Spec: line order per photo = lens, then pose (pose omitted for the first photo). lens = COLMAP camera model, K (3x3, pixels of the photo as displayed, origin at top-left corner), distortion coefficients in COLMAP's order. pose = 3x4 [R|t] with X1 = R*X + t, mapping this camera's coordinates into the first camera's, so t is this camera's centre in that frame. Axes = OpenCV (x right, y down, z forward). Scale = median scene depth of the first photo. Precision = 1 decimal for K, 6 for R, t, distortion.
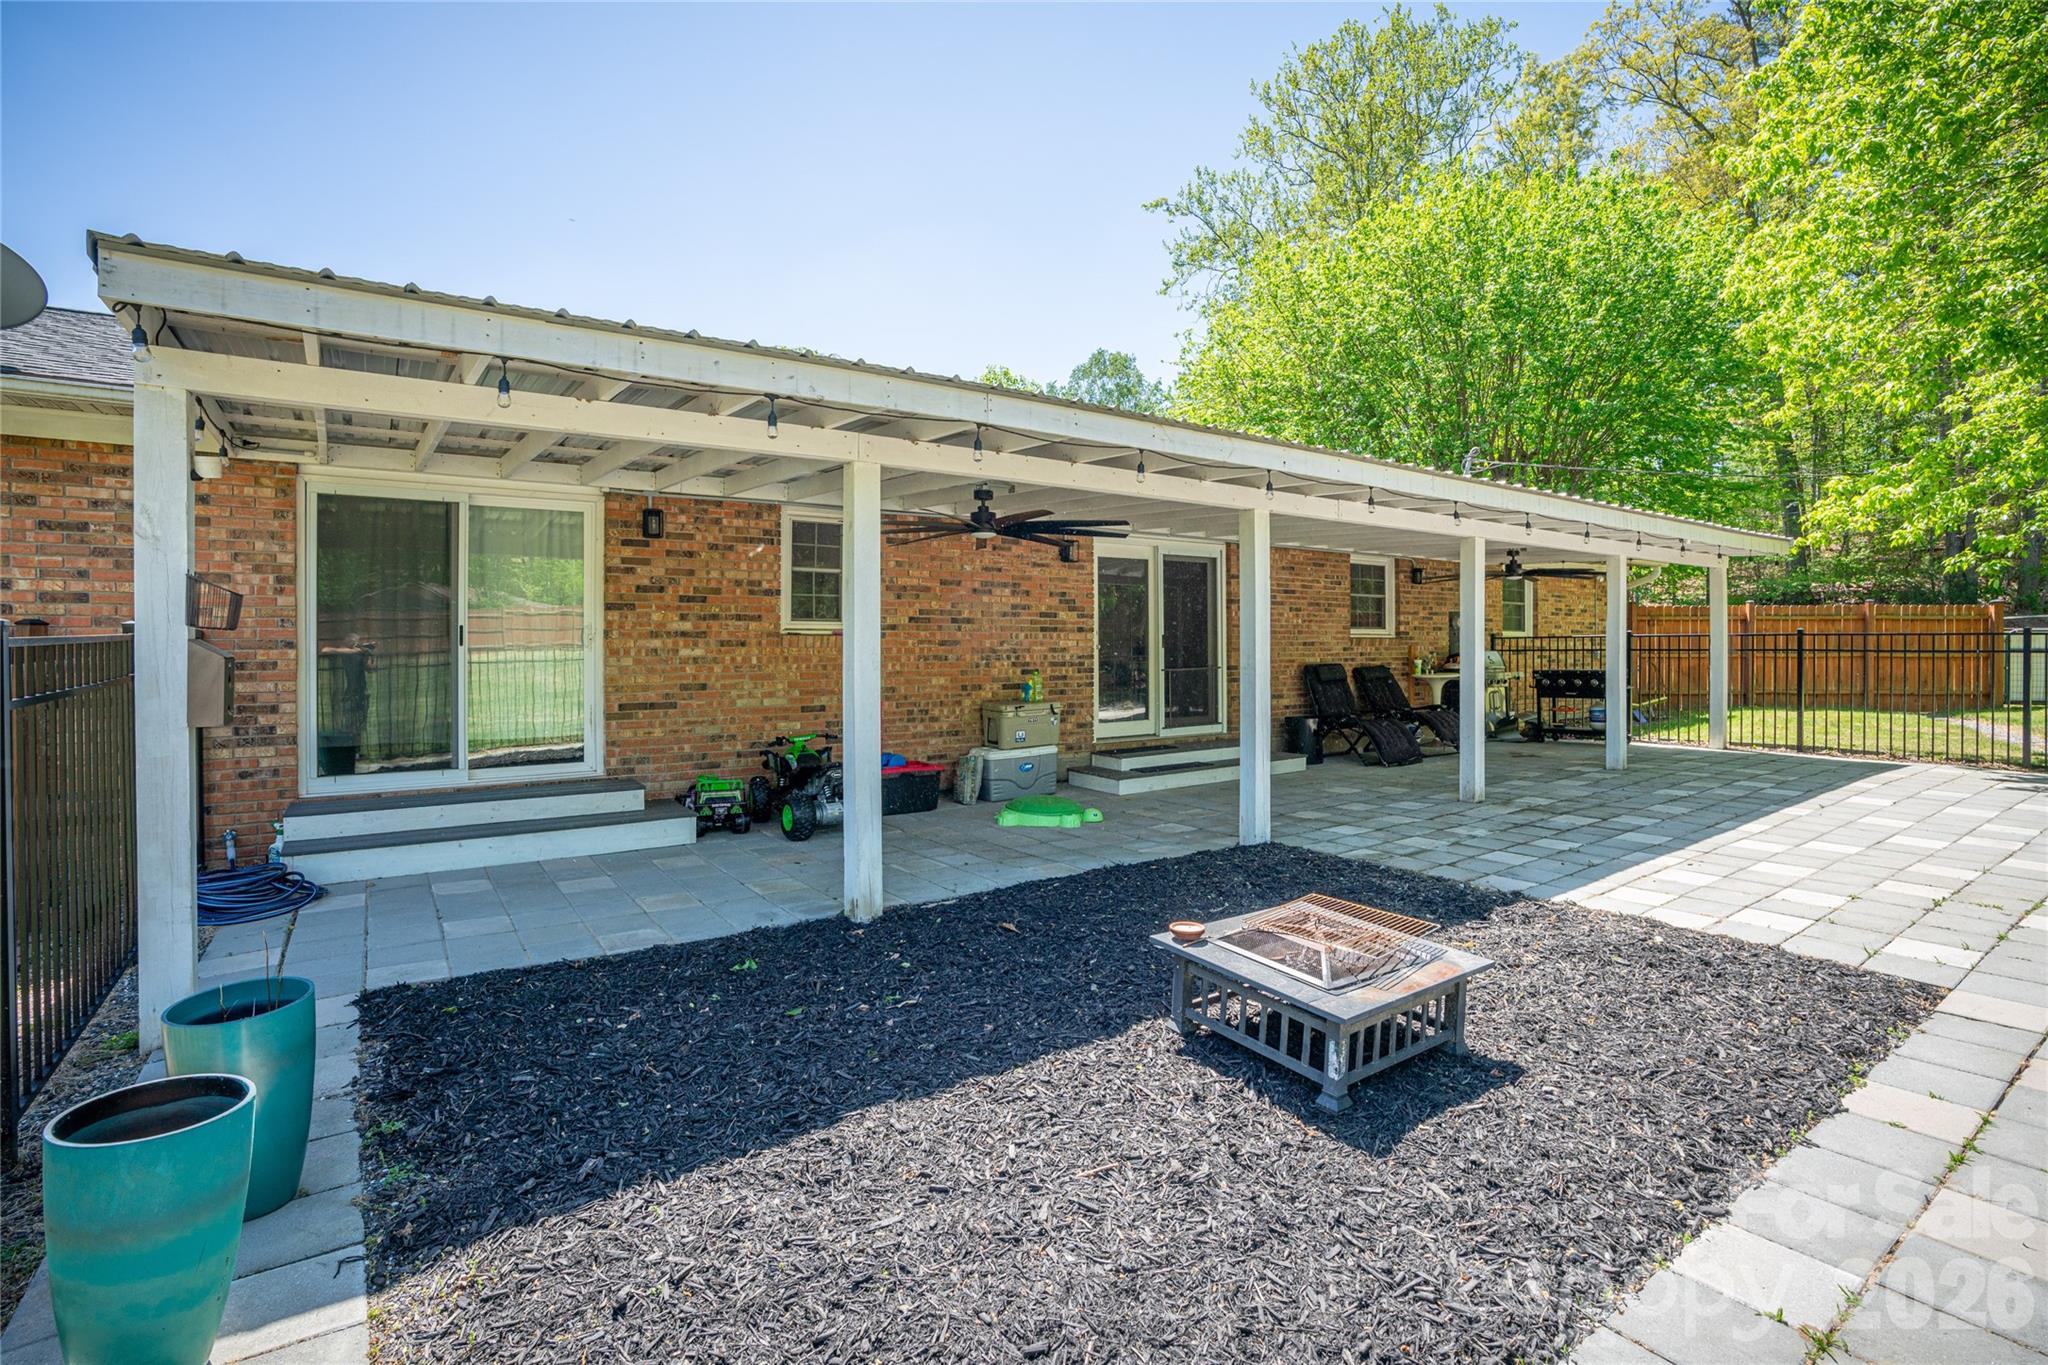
lens RADIAL K [[934.9, 0, 1023.3], [0, 934.9, 707.6], [0, 0, 1]] dist [-0.071547, 0.029950]
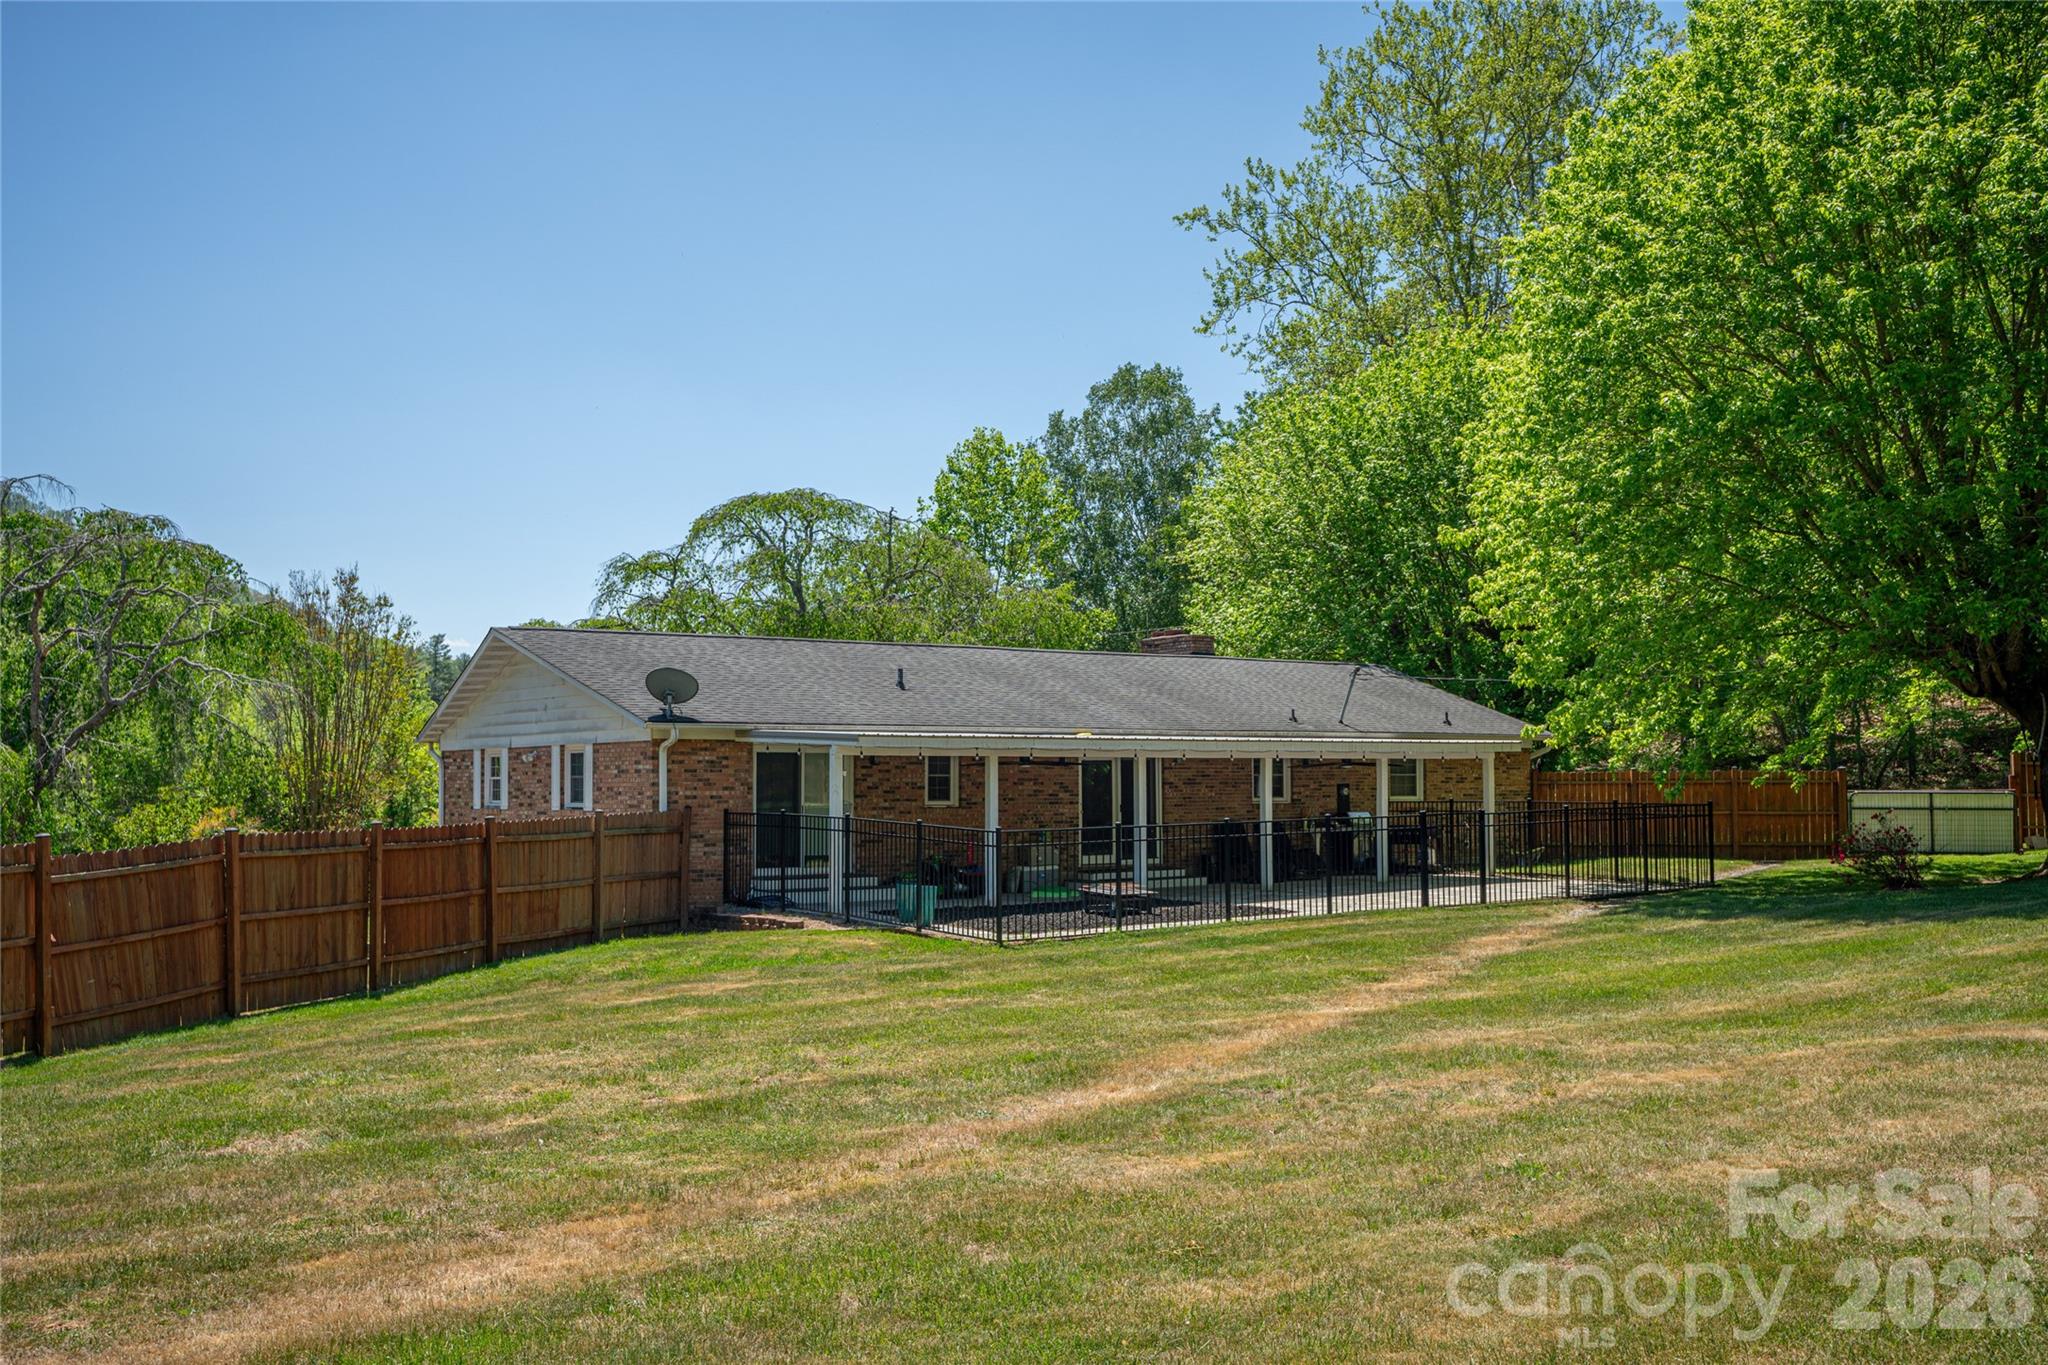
lens RADIAL K [[1934.6, 0, 1014.4], [0, 1934.6, 718.2], [0, 0, 1]] dist [0.052164, 0.073553]
pose [[0.999992, -0.003467, 0.001838, -0.009043], [0.003626, 0.995465, -0.095058, 0.023767], [-0.001500, 0.095064, 0.995470, -0.576993]]
